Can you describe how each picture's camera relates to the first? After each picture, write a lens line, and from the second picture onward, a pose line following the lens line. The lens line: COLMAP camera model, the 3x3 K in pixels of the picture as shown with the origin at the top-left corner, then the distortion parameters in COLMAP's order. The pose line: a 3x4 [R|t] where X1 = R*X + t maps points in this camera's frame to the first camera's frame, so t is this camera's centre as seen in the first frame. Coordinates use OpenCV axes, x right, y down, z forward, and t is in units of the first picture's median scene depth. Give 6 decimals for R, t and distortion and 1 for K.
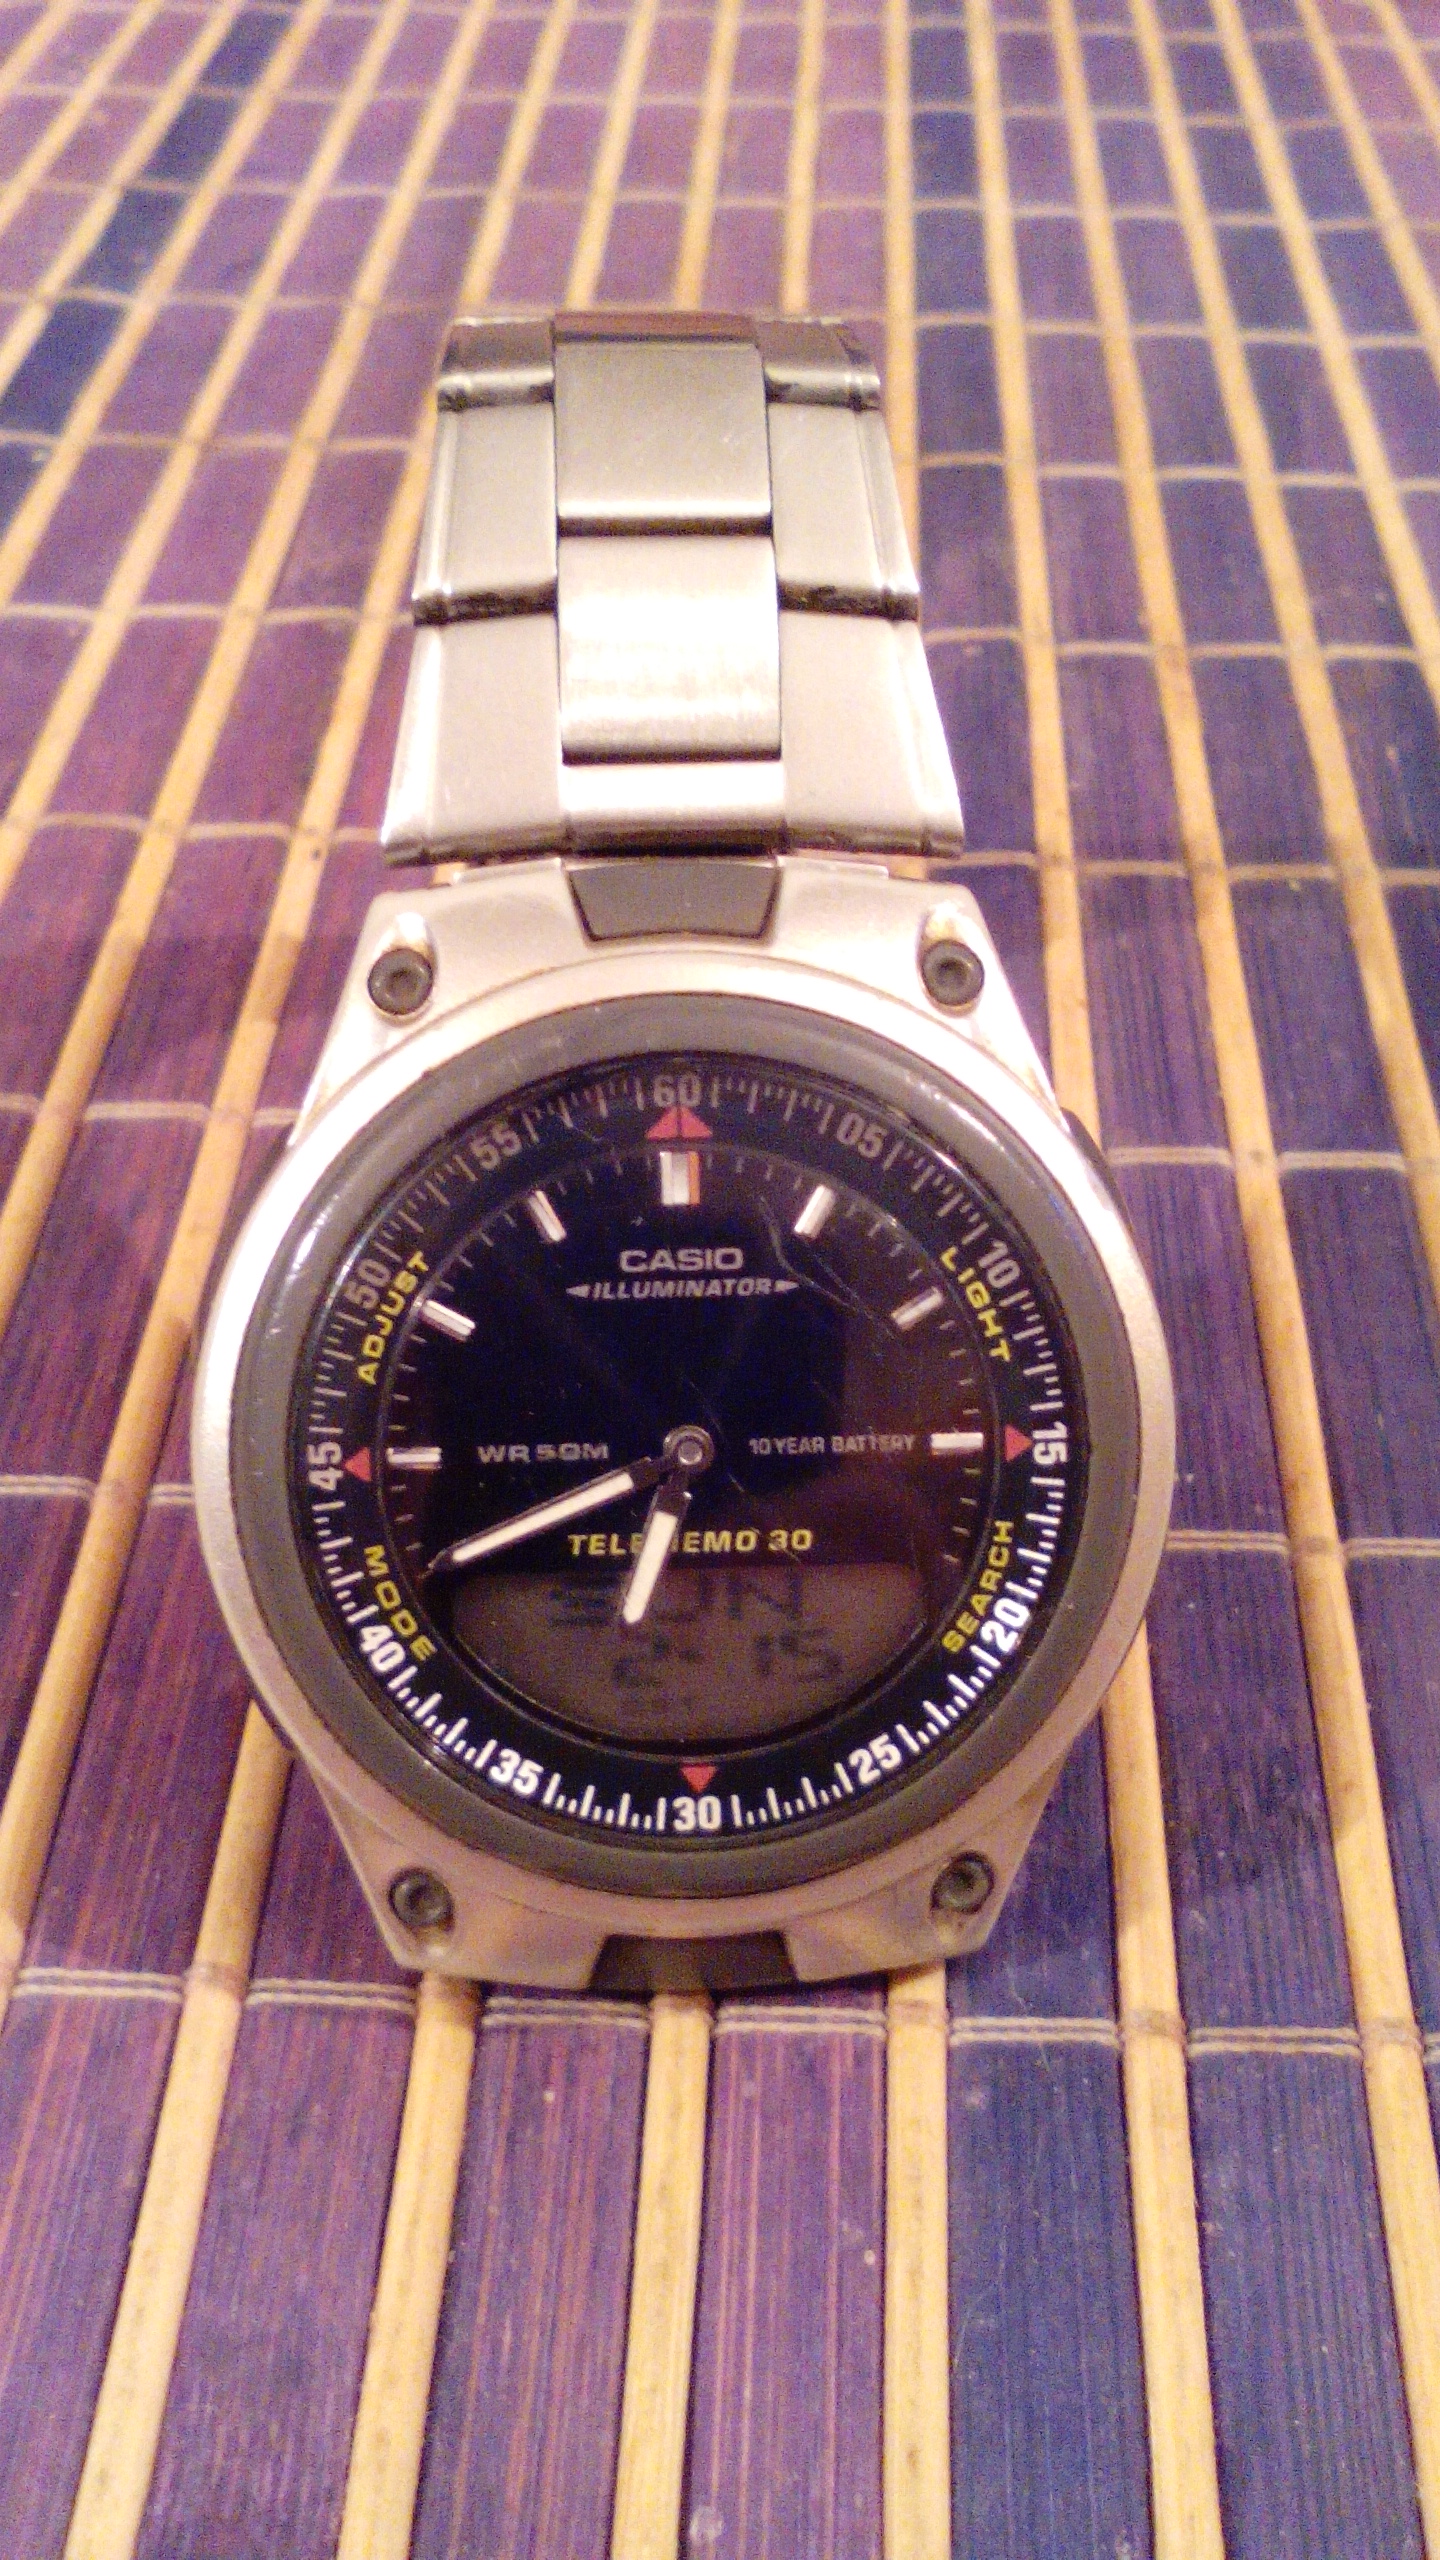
lens RADIAL K [[2623.4, 0, 721.7], [0, 2623.4, 1274.7], [0, 0, 1]] dist [-0.096105, 0.000000]
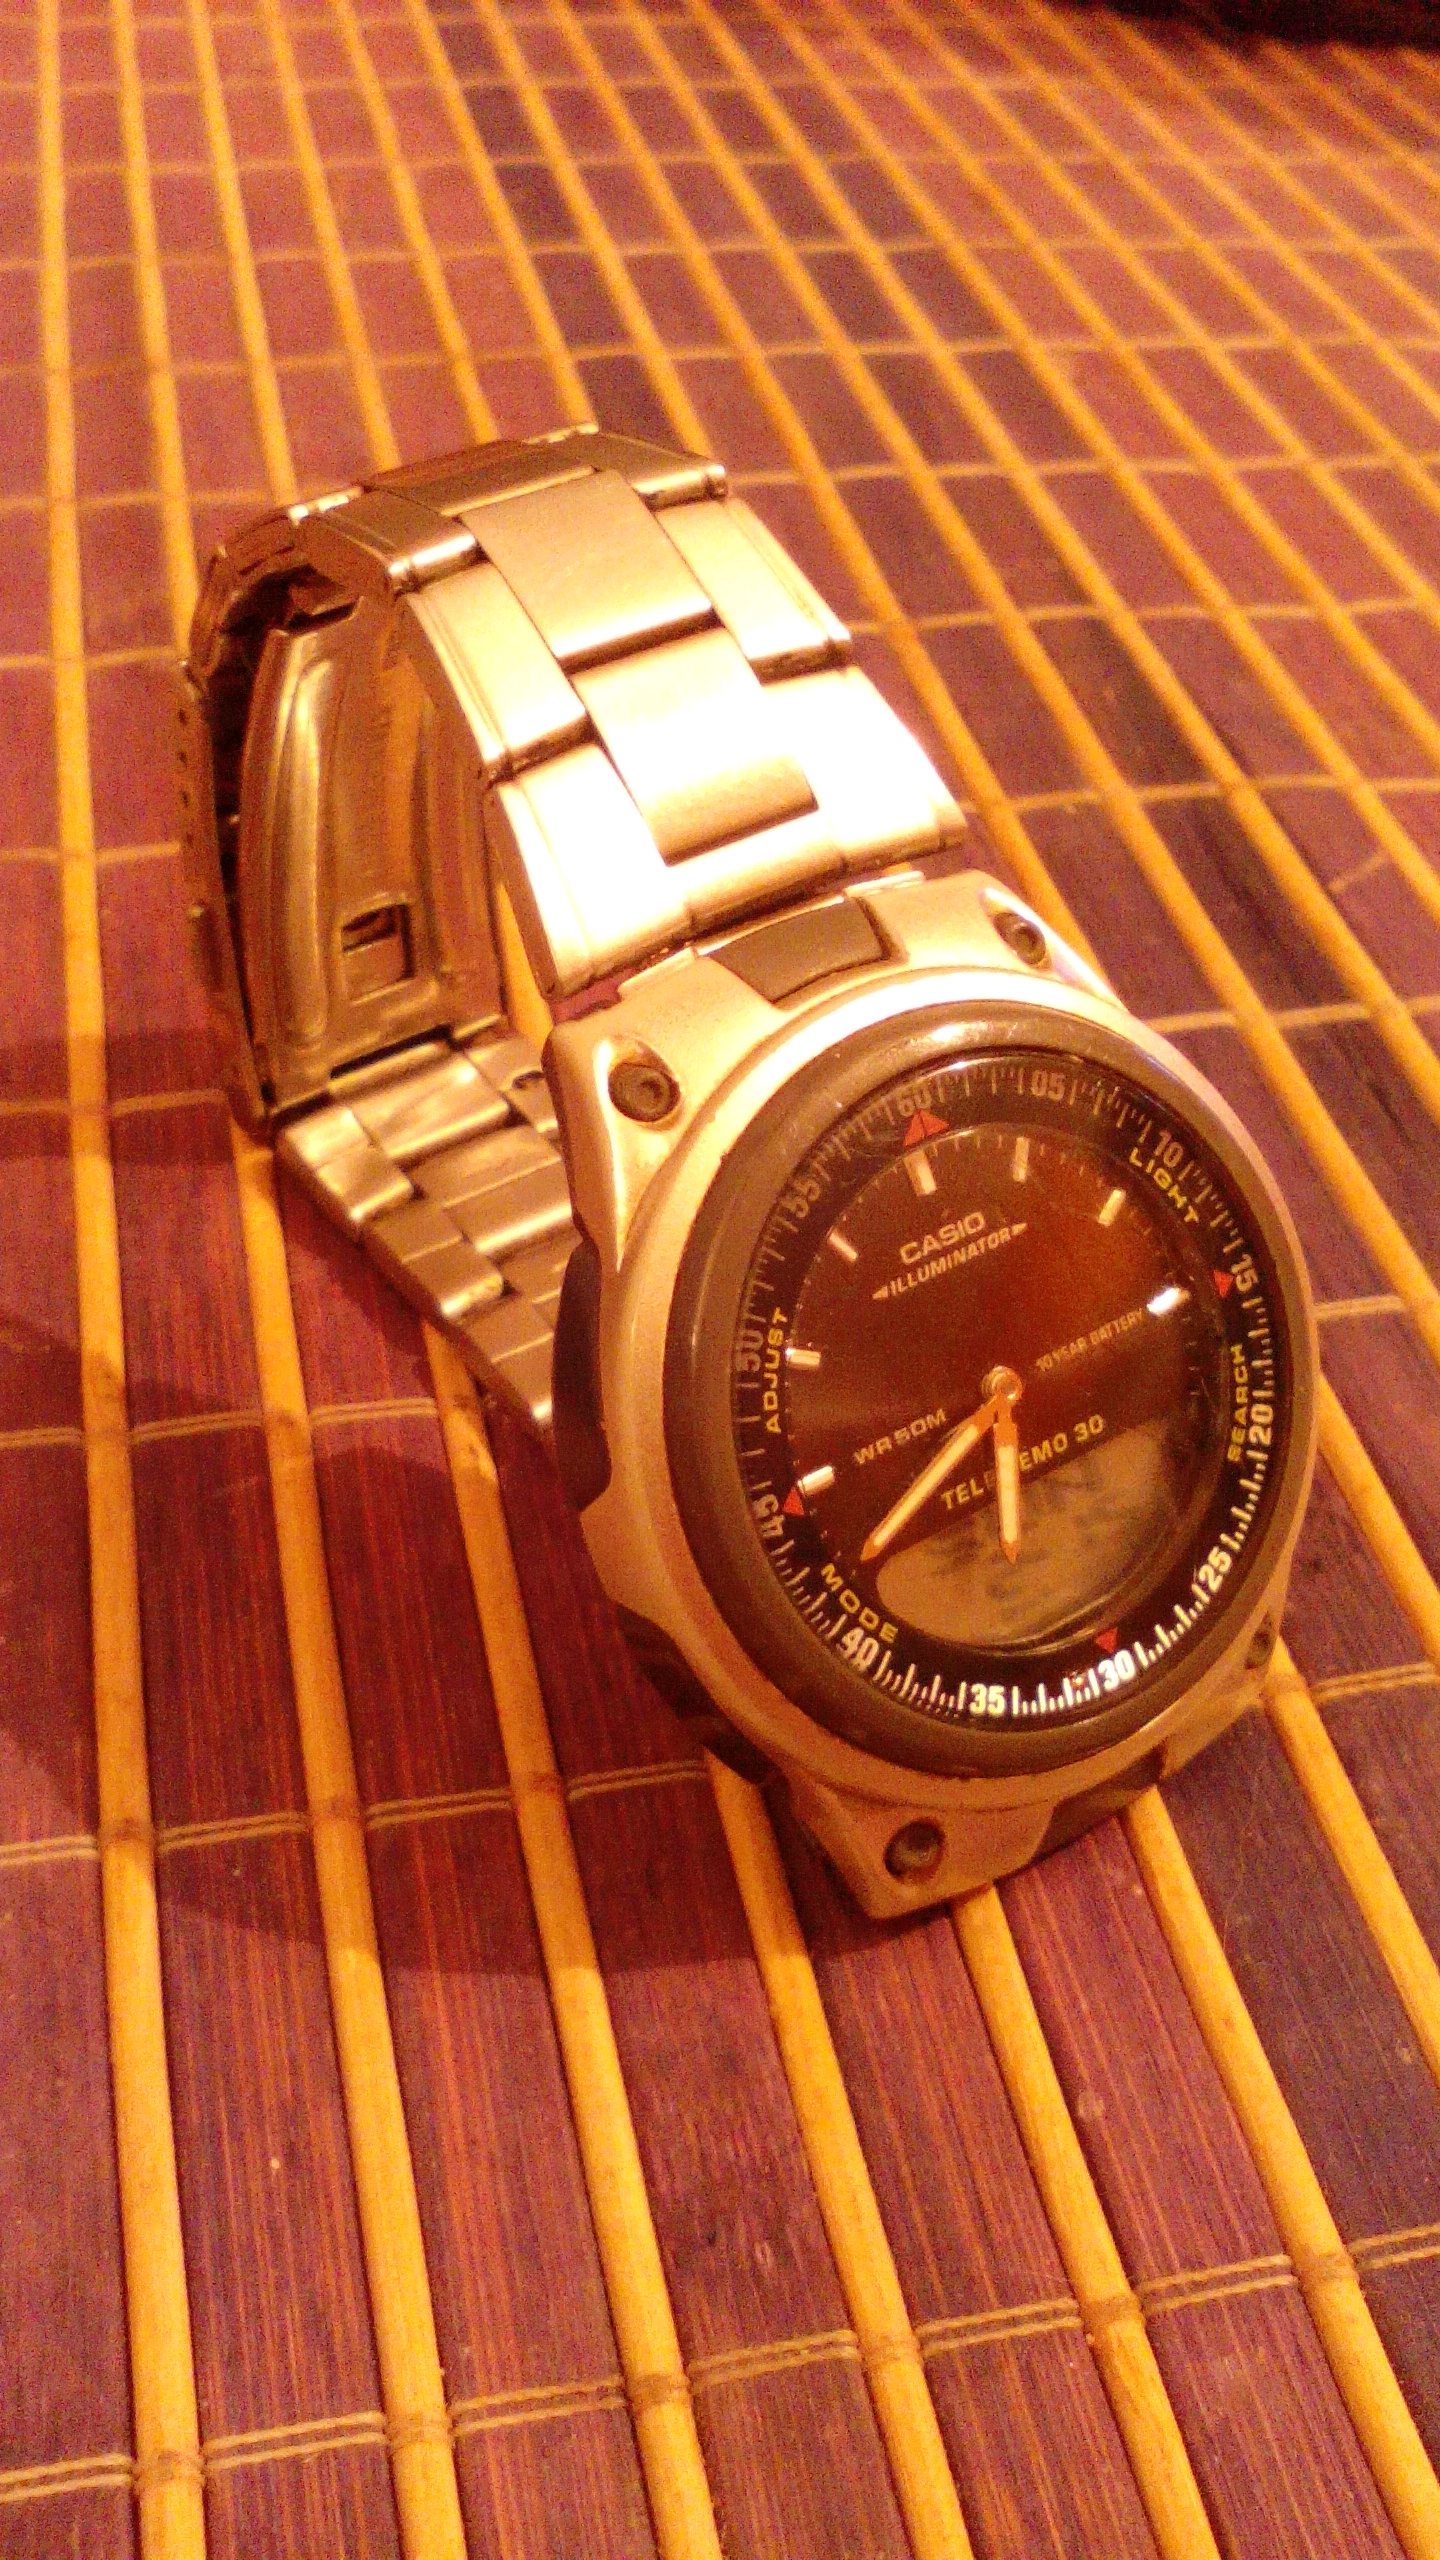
lens RADIAL K [[2623.4, 0, 716.6], [0, 2623.4, 1283.8], [0, 0, 1]] dist [-0.096105, 0.000000]
pose [[0.852985, -0.354356, 0.383208, -0.554390], [0.350046, 0.932996, 0.083581, -0.119168], [-0.387149, 0.062847, 0.919873, -0.029371]]
